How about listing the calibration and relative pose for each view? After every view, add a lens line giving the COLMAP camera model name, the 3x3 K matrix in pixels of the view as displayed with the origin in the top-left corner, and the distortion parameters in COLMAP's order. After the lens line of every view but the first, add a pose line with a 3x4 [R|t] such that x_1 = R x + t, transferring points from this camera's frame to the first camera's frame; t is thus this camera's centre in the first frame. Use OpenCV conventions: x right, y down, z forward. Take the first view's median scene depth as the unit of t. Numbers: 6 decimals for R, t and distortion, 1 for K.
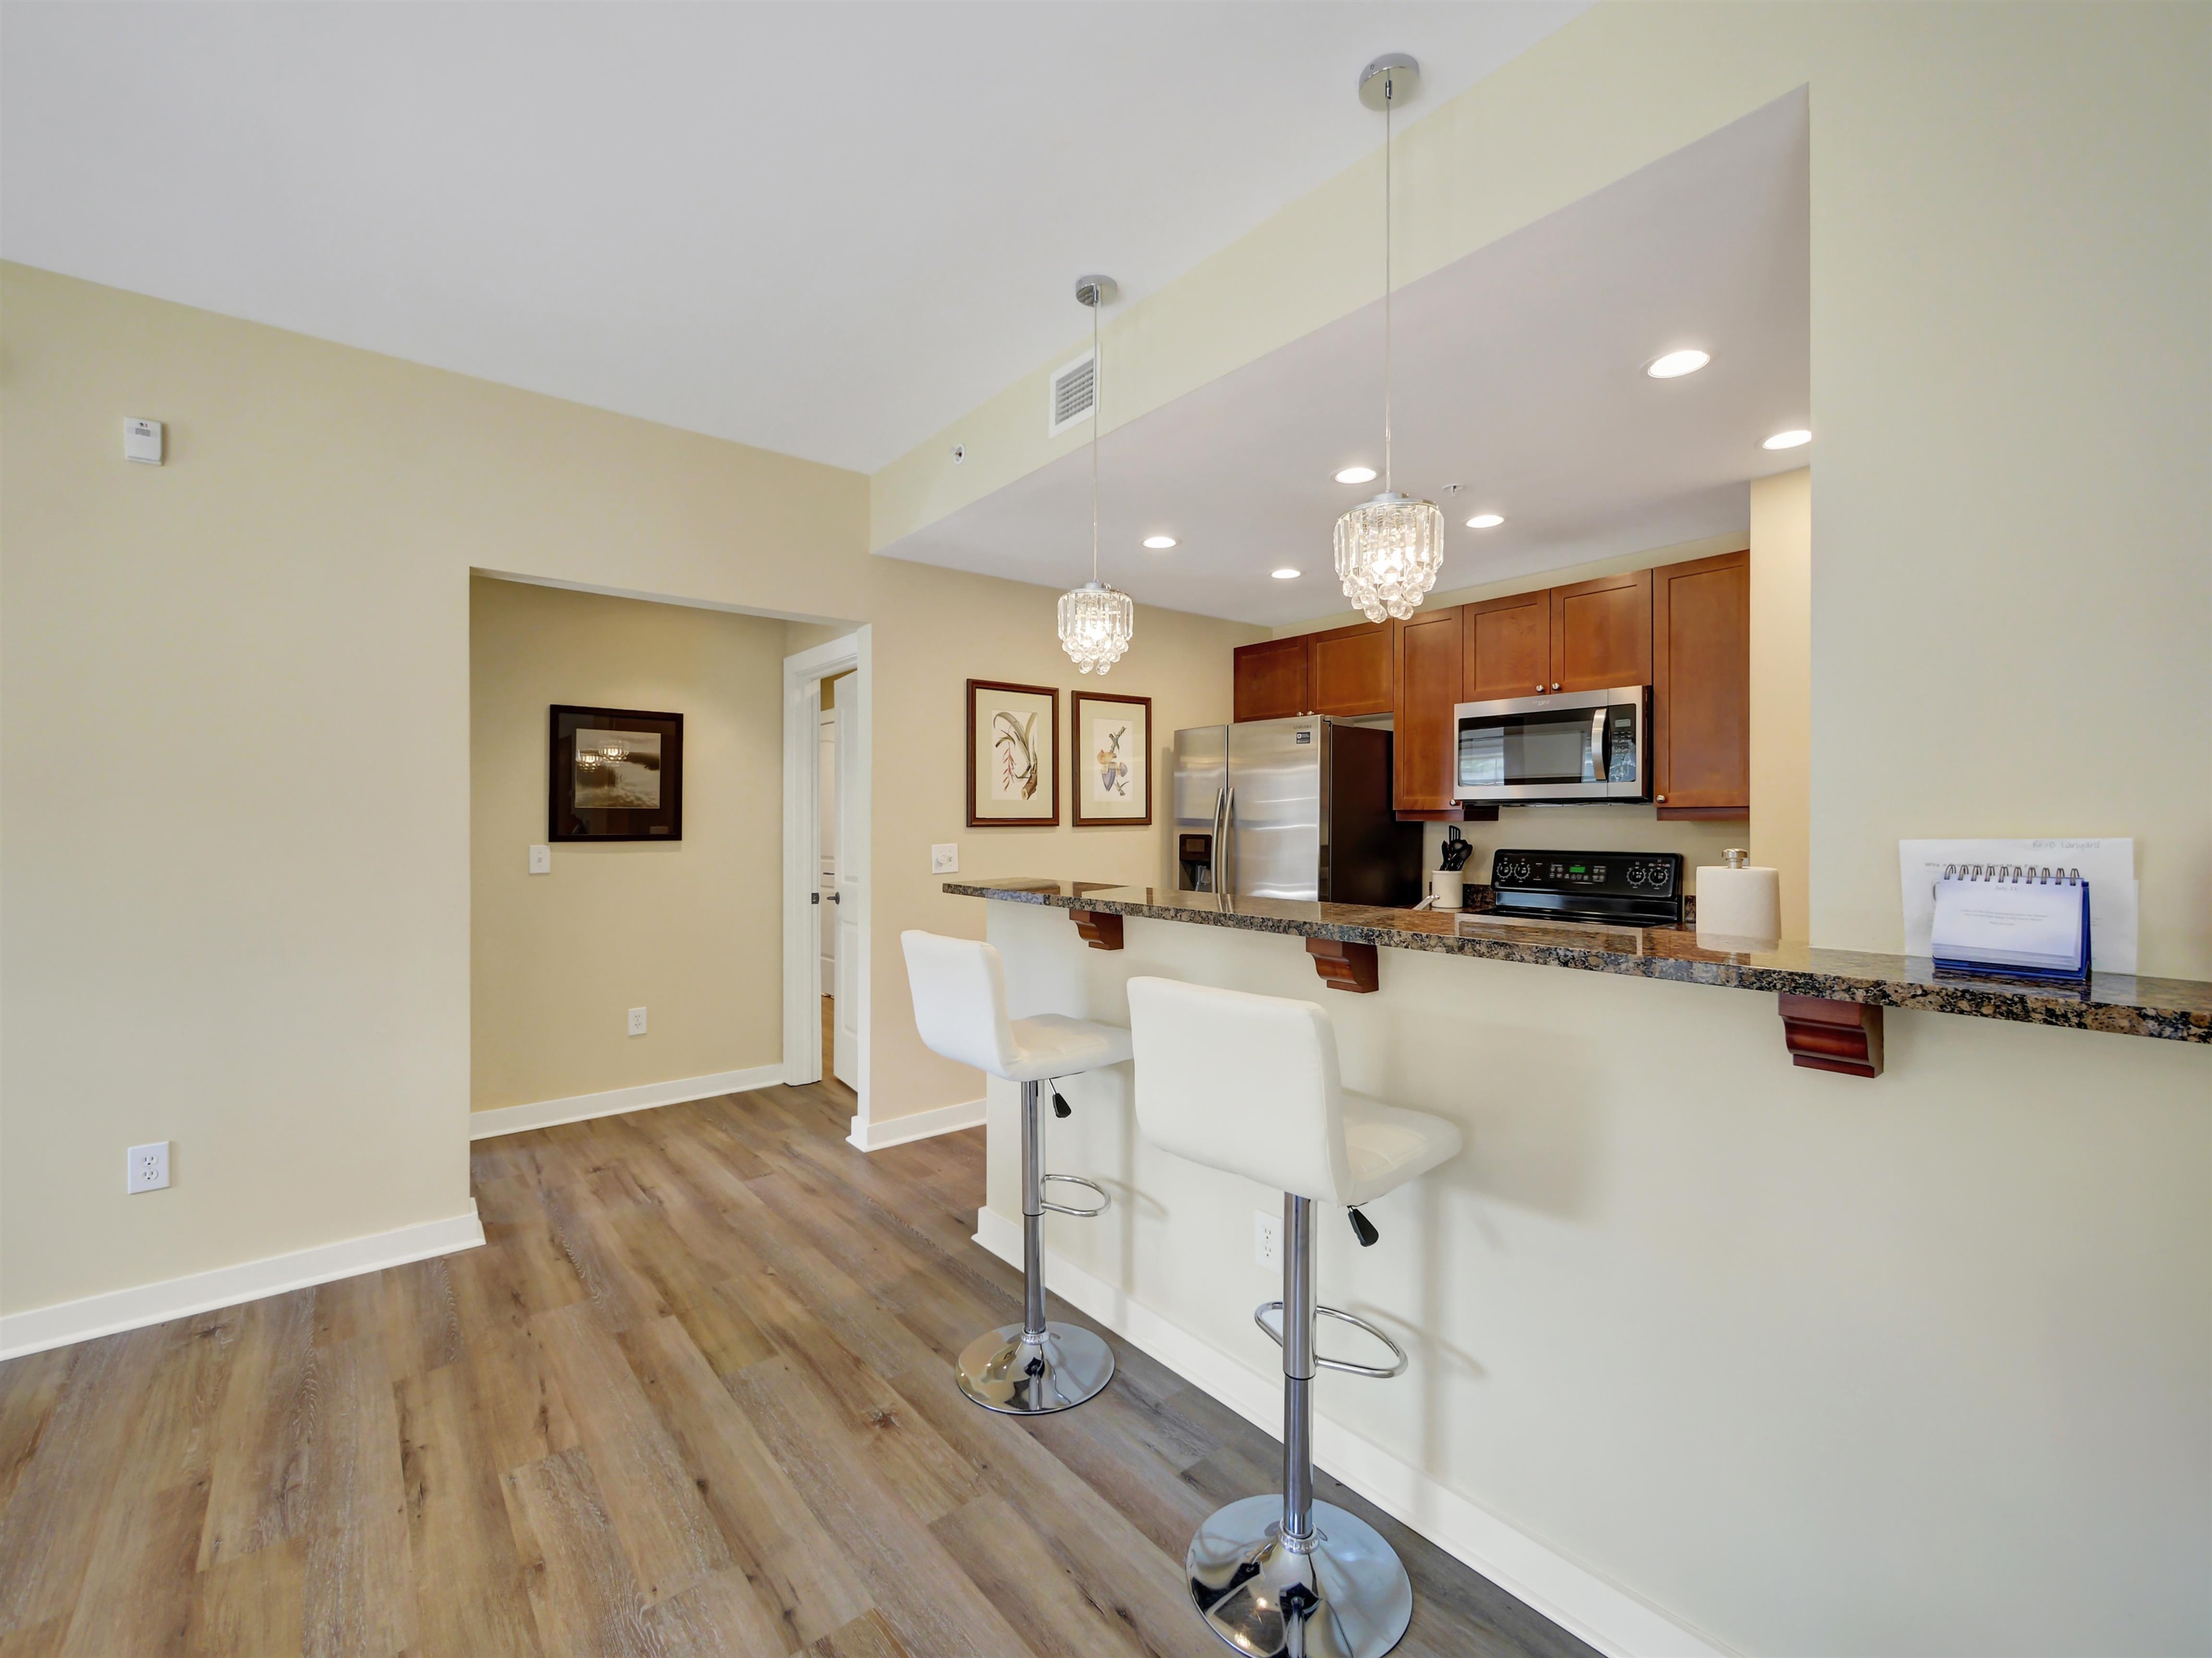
lens RADIAL K [[942.6, 0, 1124.5], [0, 942.6, 824.8], [0, 0, 1]] dist [-0.002866, -0.001058]
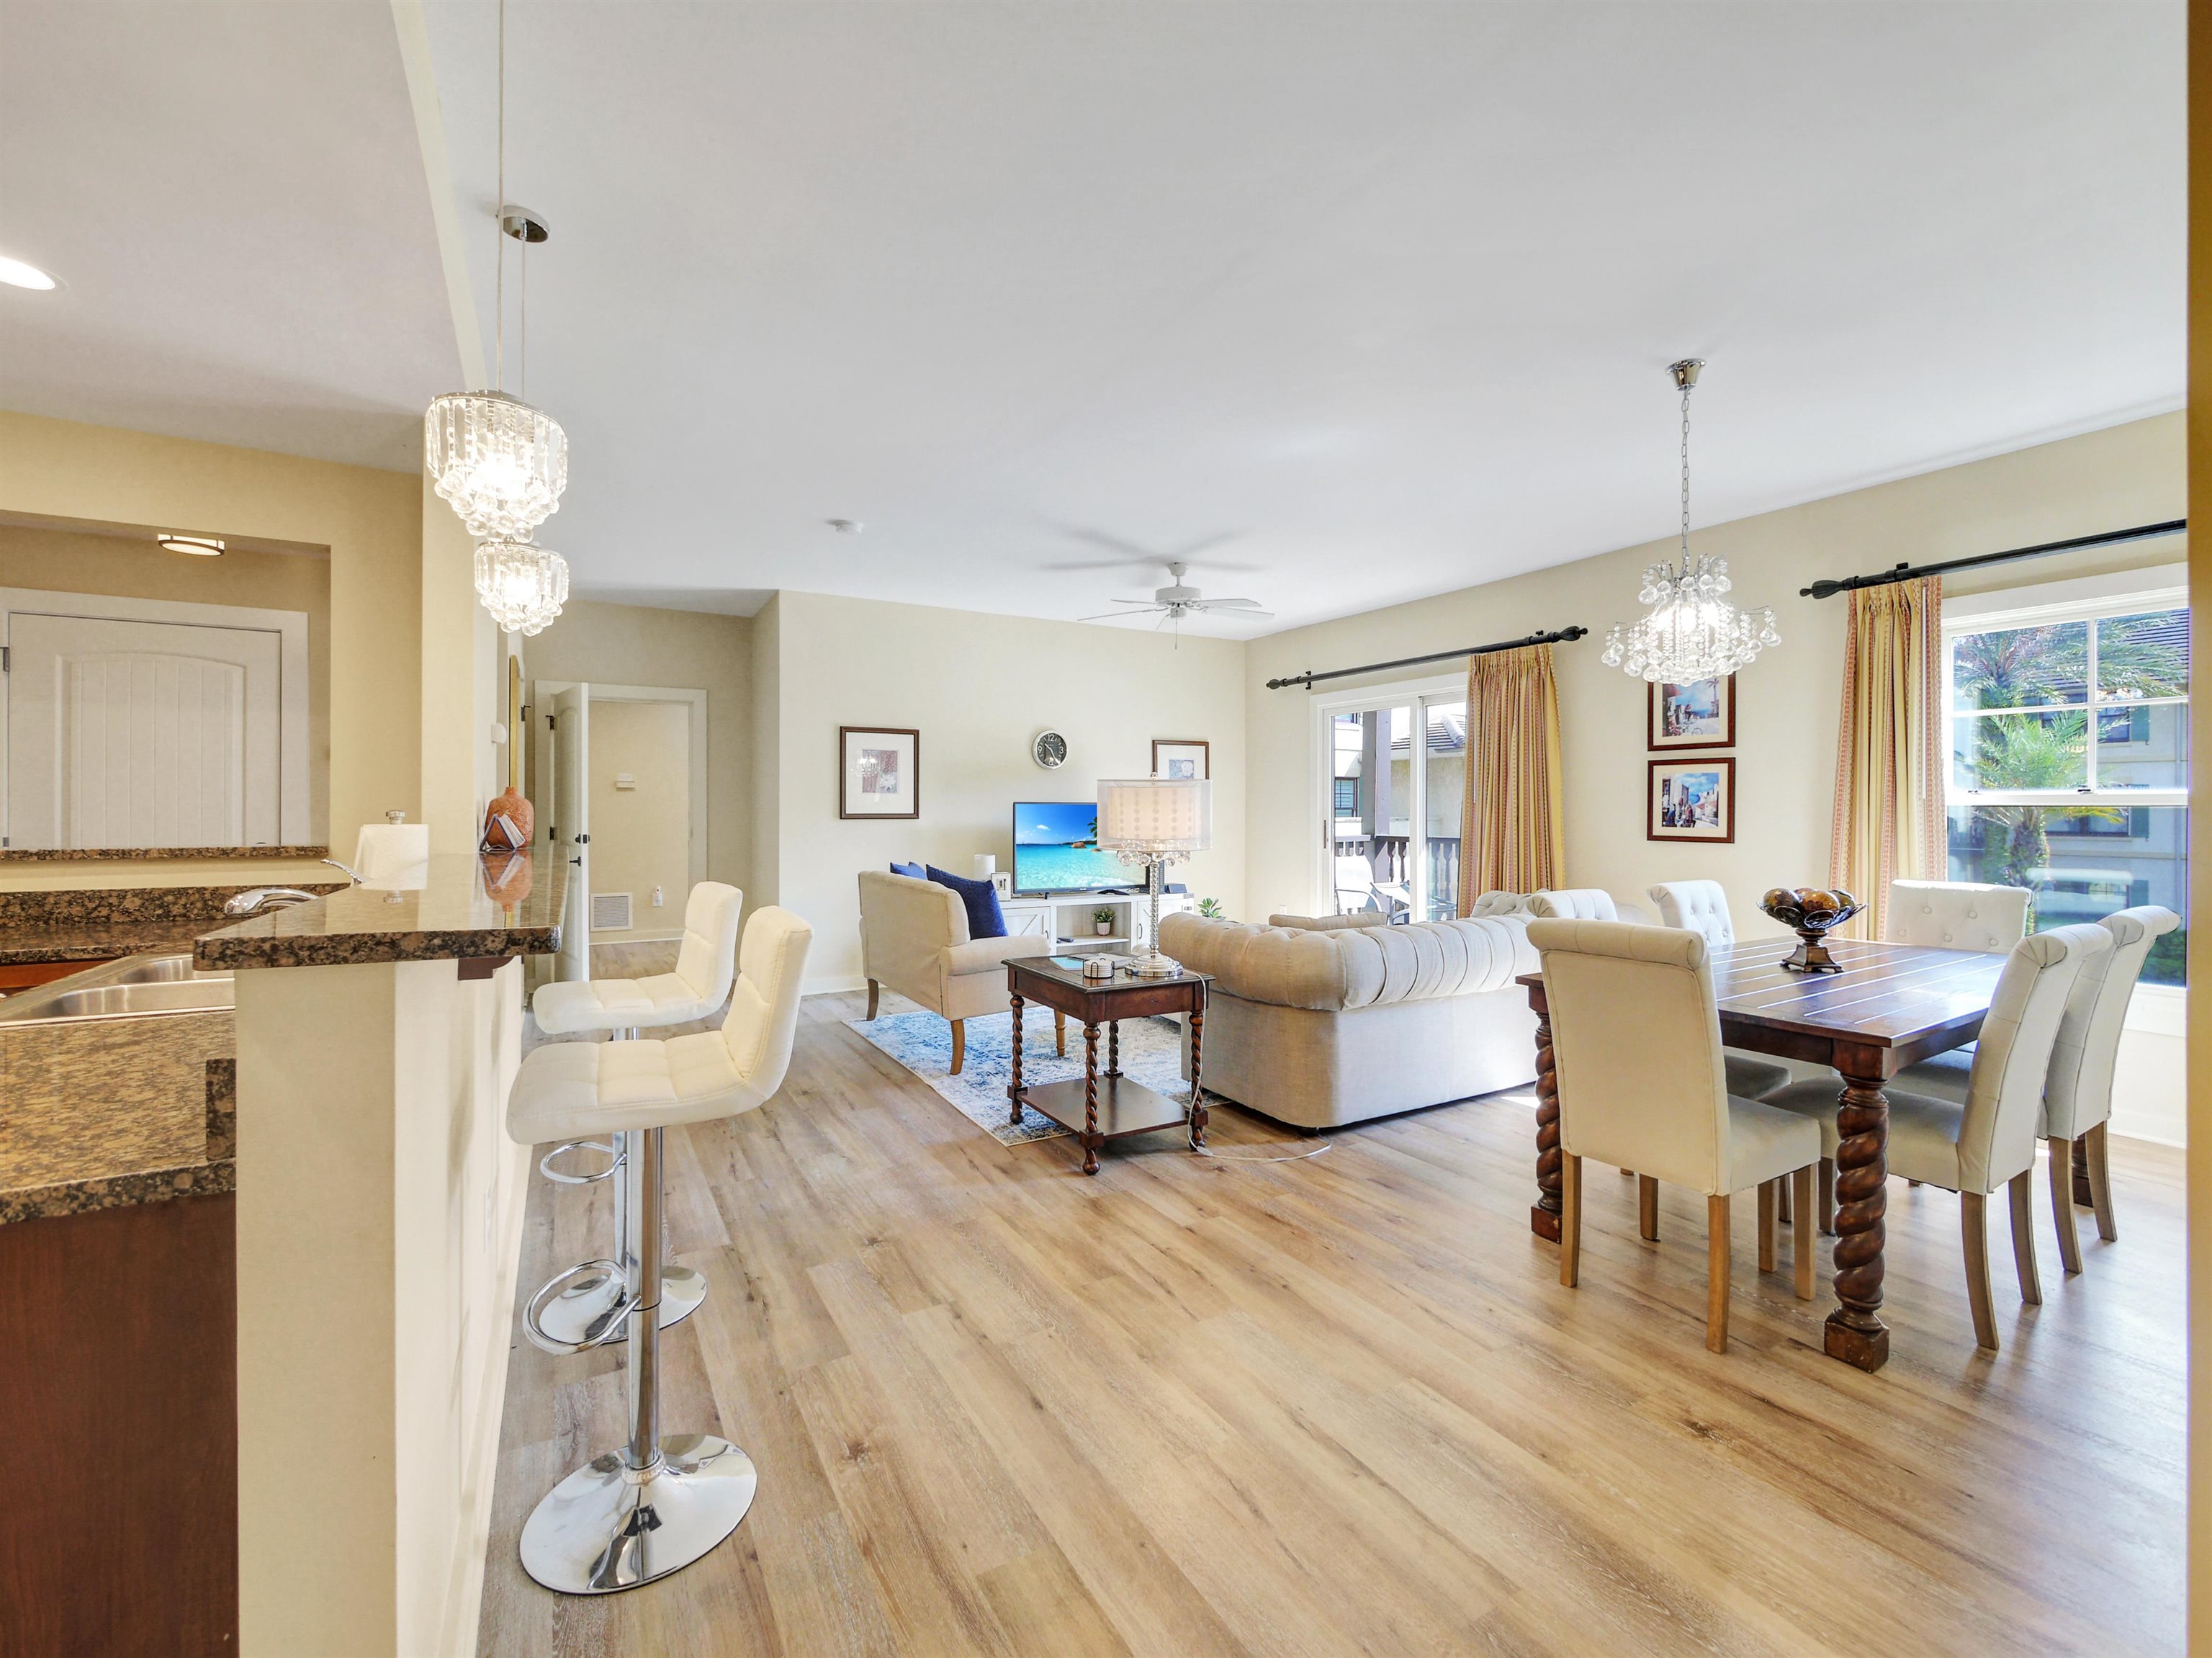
lens RADIAL K [[942.8, 0, 1113.5], [0, 942.8, 800.1], [0, 0, 1]] dist [-0.002866, -0.001058]
pose [[-0.986056, 0.009620, 0.166134, -0.327199], [0.007751, 0.999899, -0.011896, 0.015554], [-0.166232, -0.010442, -0.986031, 0.931056]]
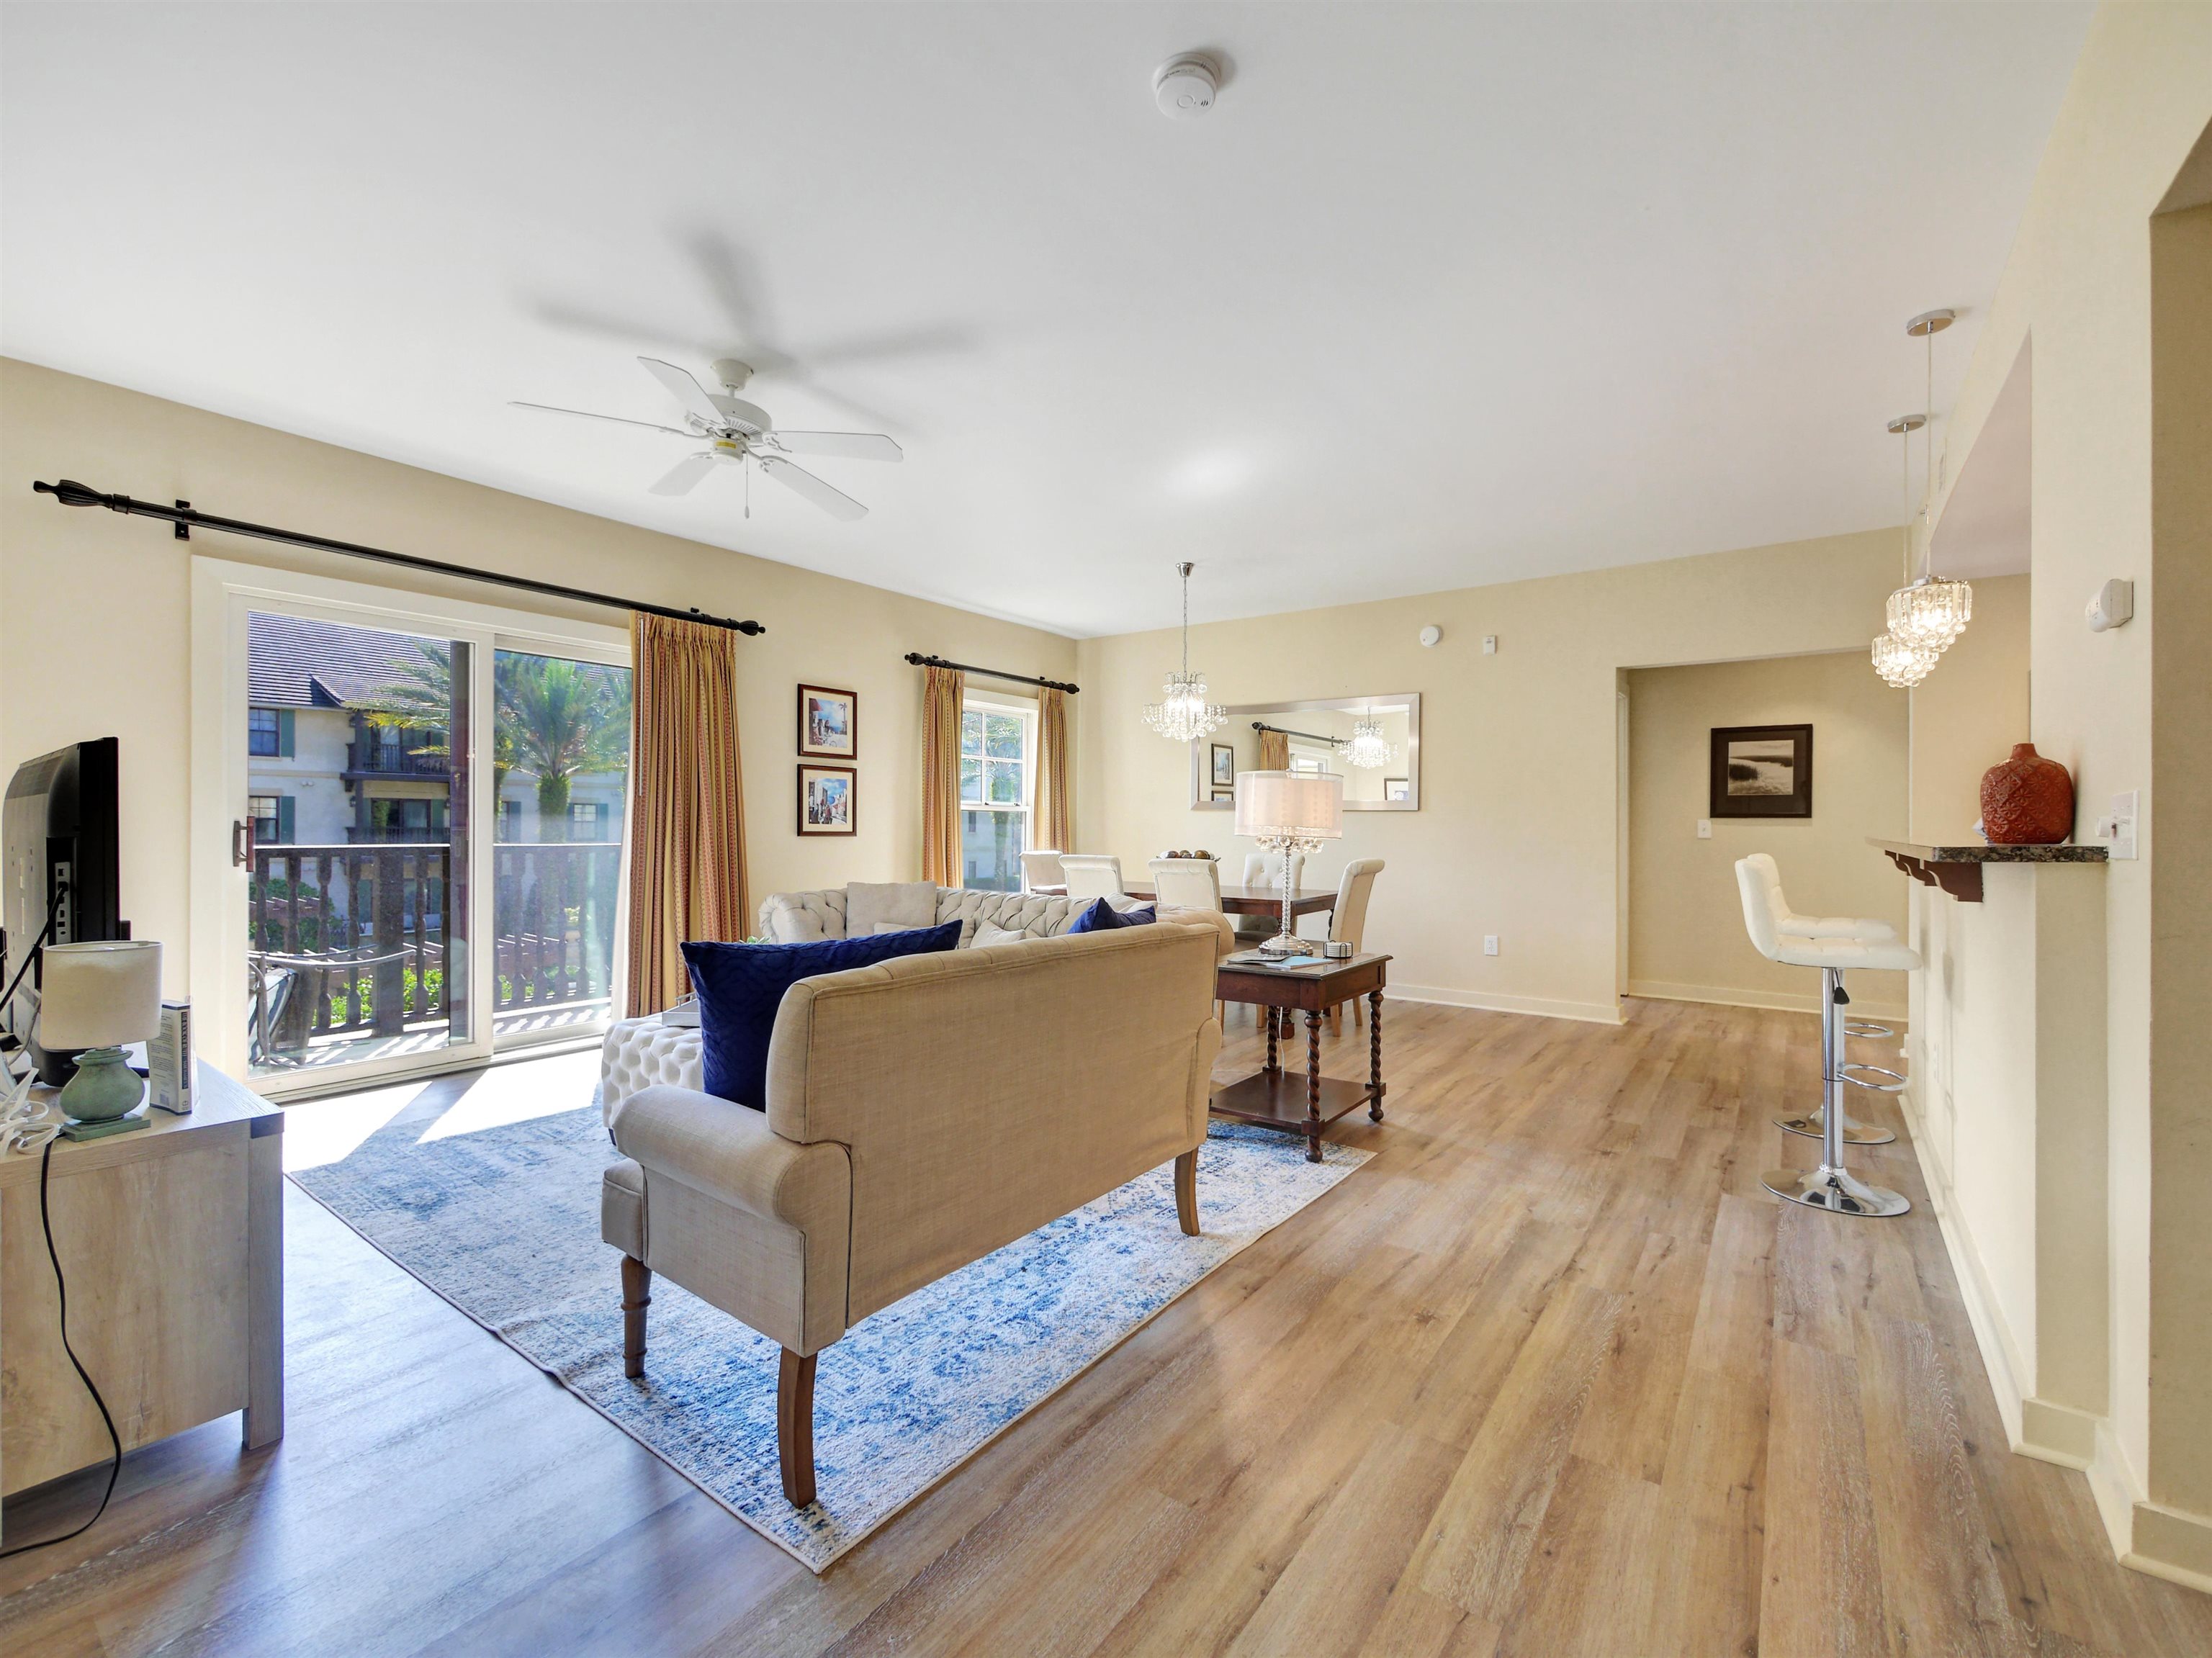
lens RADIAL K [[942.6, 0, 1102.2], [0, 942.6, 829.0], [0, 0, 1]] dist [-0.002866, -0.001058]
pose [[0.235689, 0.008344, -0.971793, 0.650335], [-0.009982, 0.999931, 0.006164, 0.036913], [0.971777, 0.008248, 0.235756, -0.330644]]
